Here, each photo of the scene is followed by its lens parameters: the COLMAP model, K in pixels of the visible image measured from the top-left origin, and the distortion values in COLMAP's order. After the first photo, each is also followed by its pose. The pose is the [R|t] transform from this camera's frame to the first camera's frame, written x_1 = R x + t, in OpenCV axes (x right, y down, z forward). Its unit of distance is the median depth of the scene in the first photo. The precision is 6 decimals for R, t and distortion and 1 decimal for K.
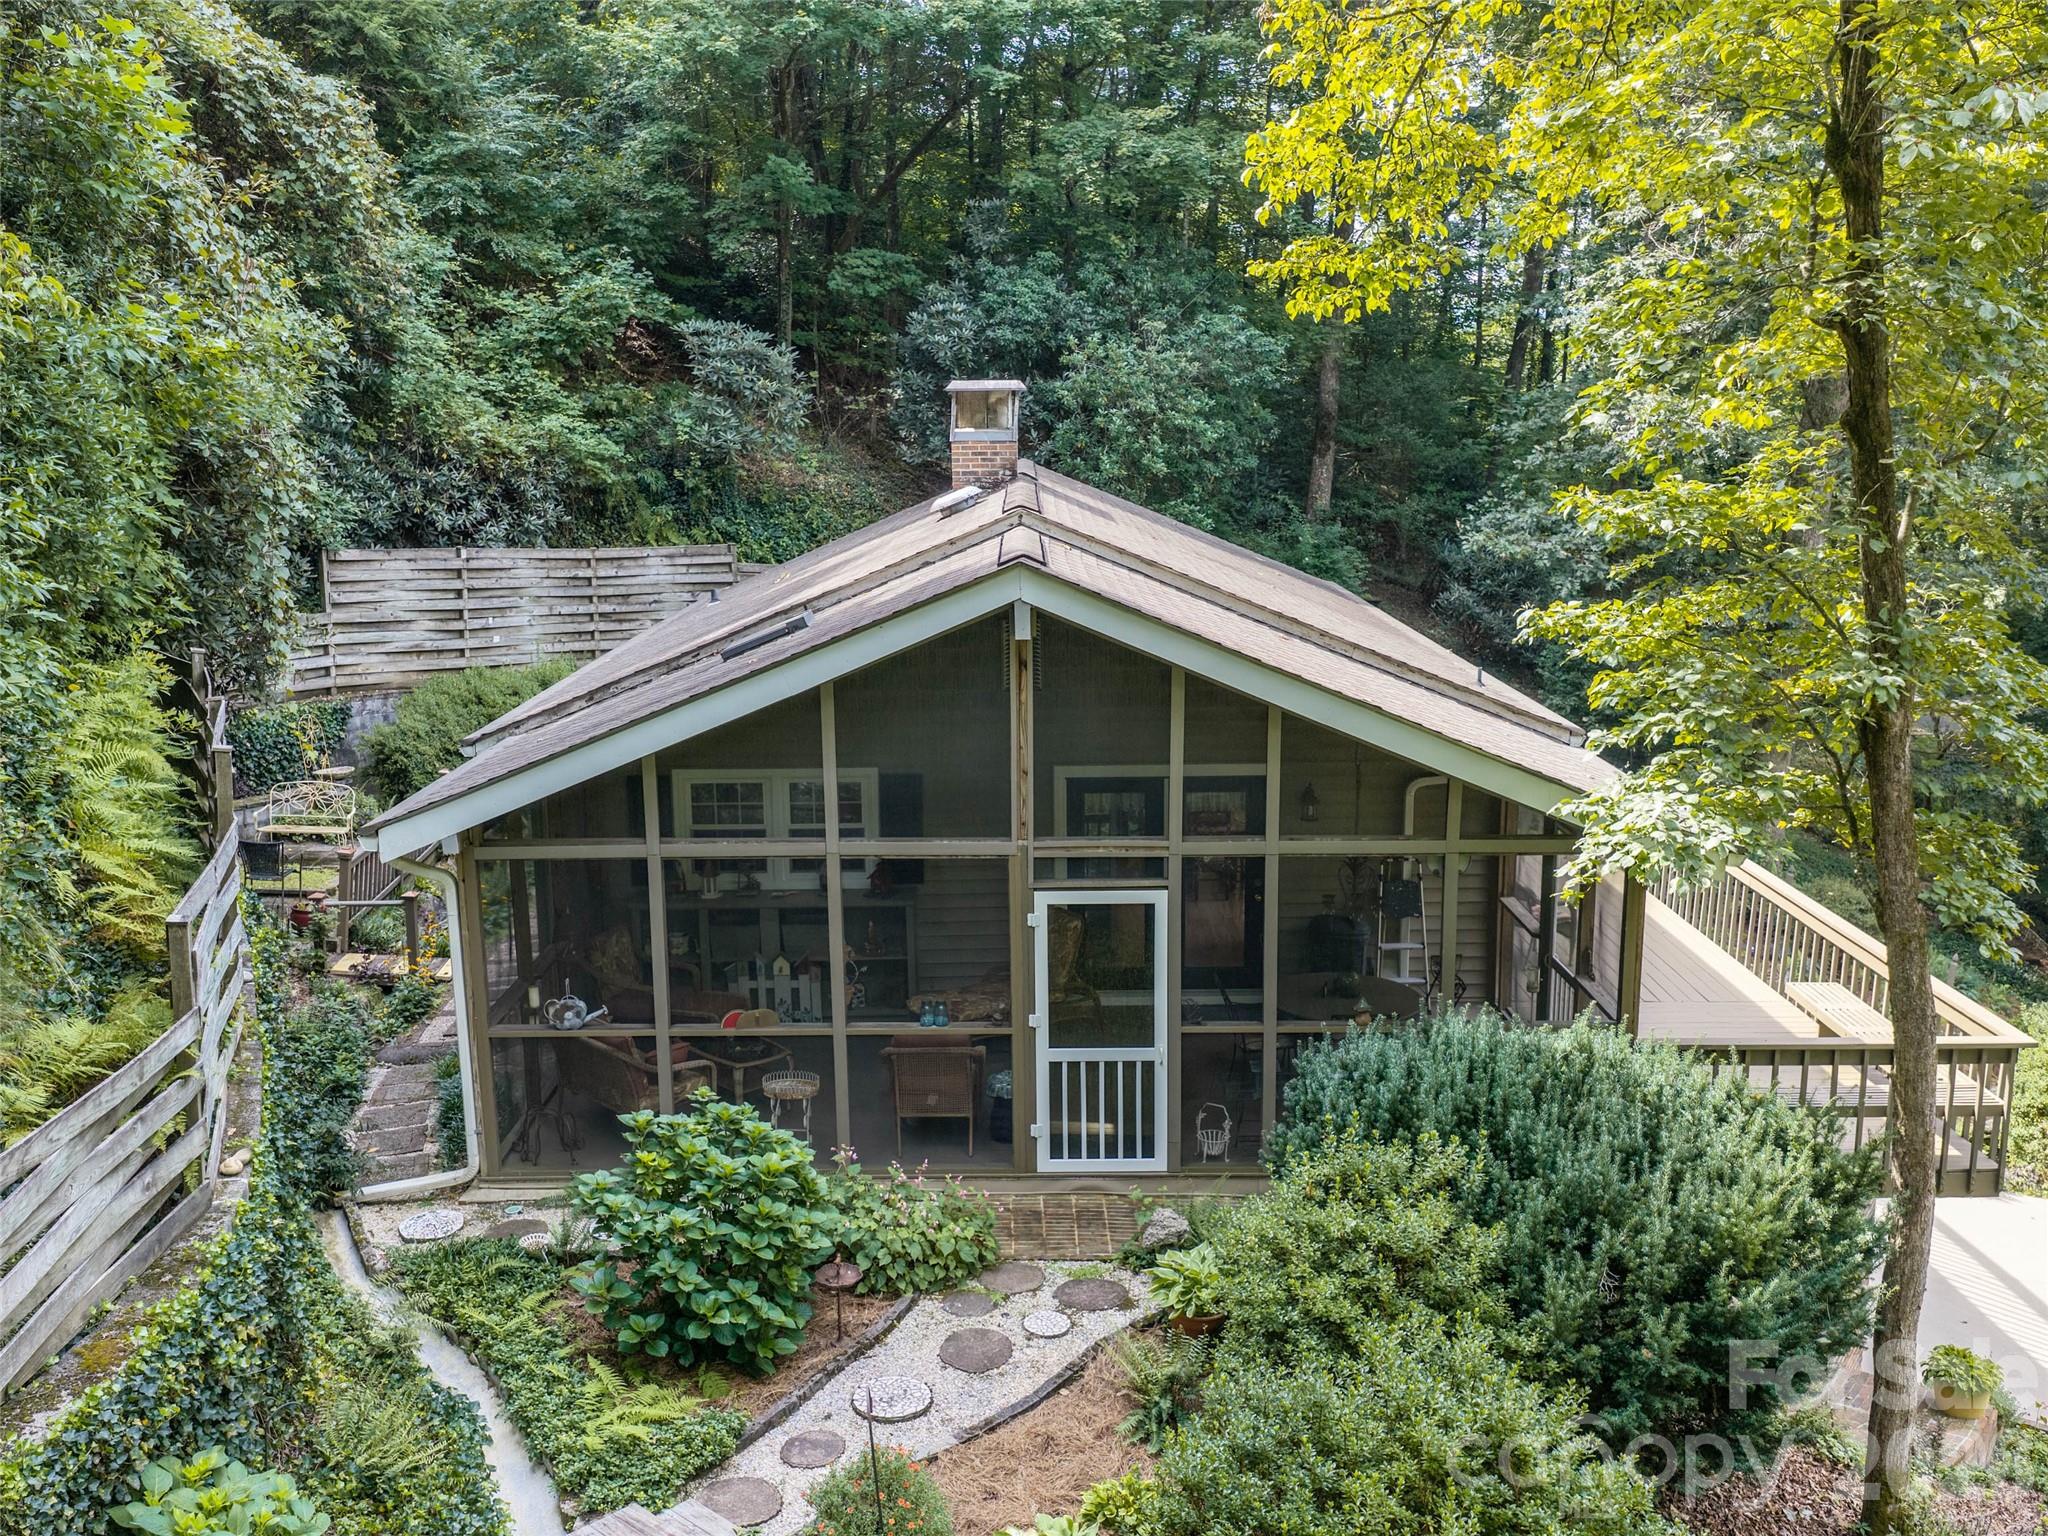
lens RADIAL K [[1900.7, 0, 1020.2], [0, 1900.7, 770.3], [0, 0, 1]] dist [0.012606, 0.000000]
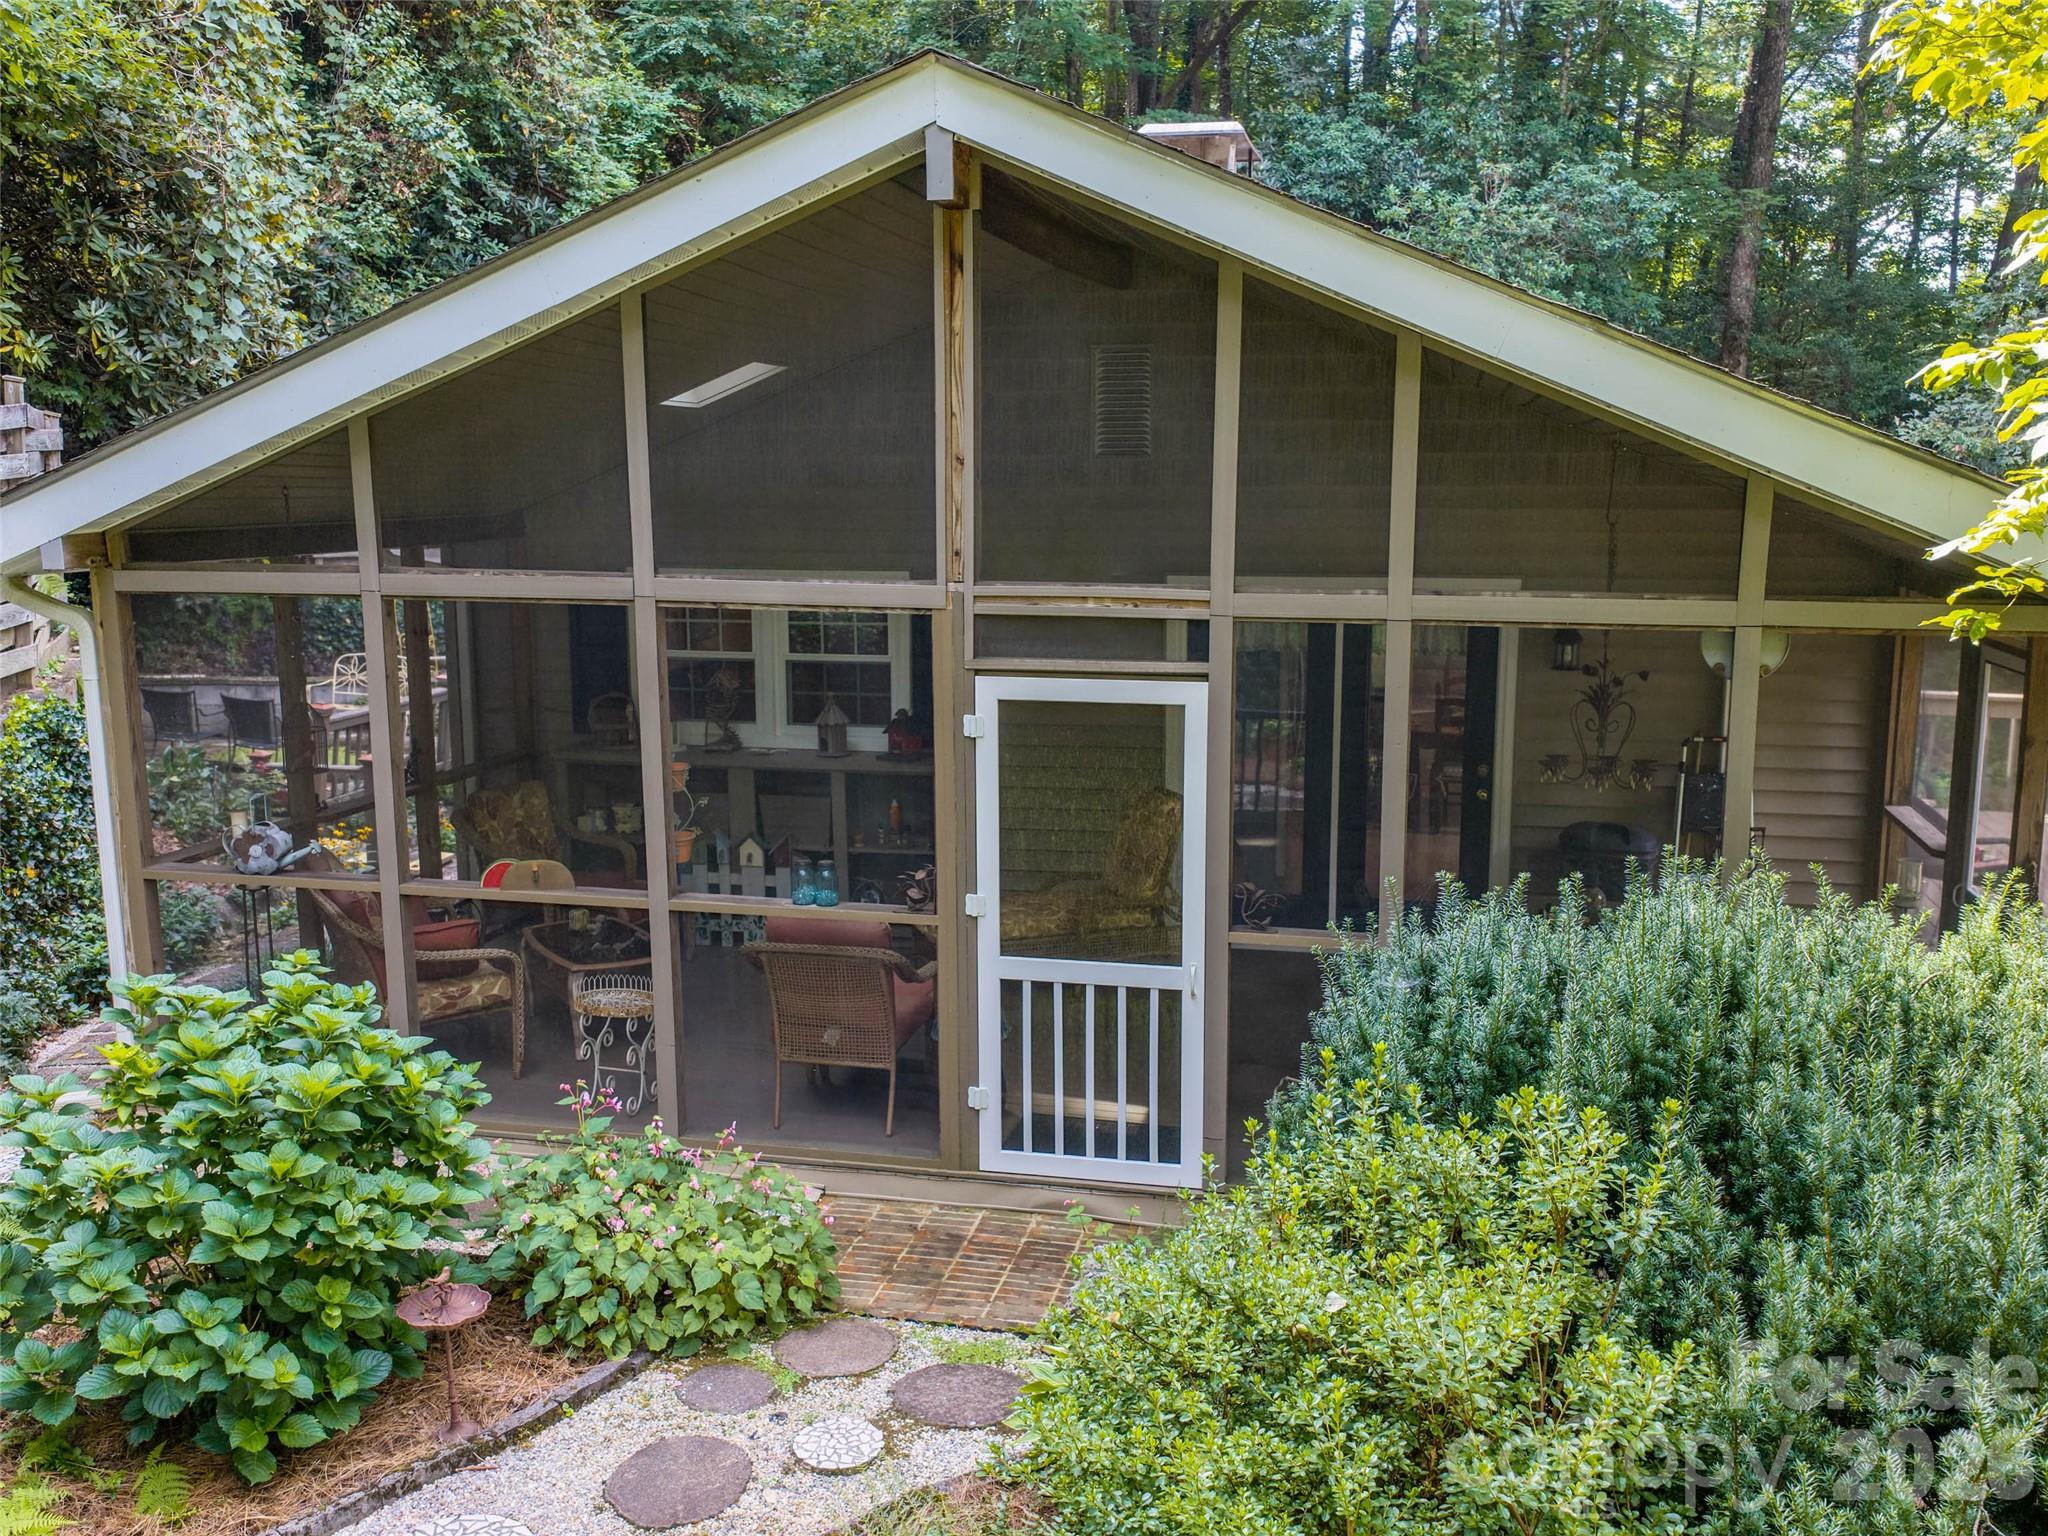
lens RADIAL K [[1900.7, 0, 1029.6], [0, 1900.7, 766.7], [0, 0, 1]] dist [0.012606, 0.000000]
pose [[0.975545, 0.045098, -0.215124, 0.147417], [-0.050961, 0.998463, -0.021785, 0.102567], [0.213811, 0.032215, 0.976344, 0.442511]]
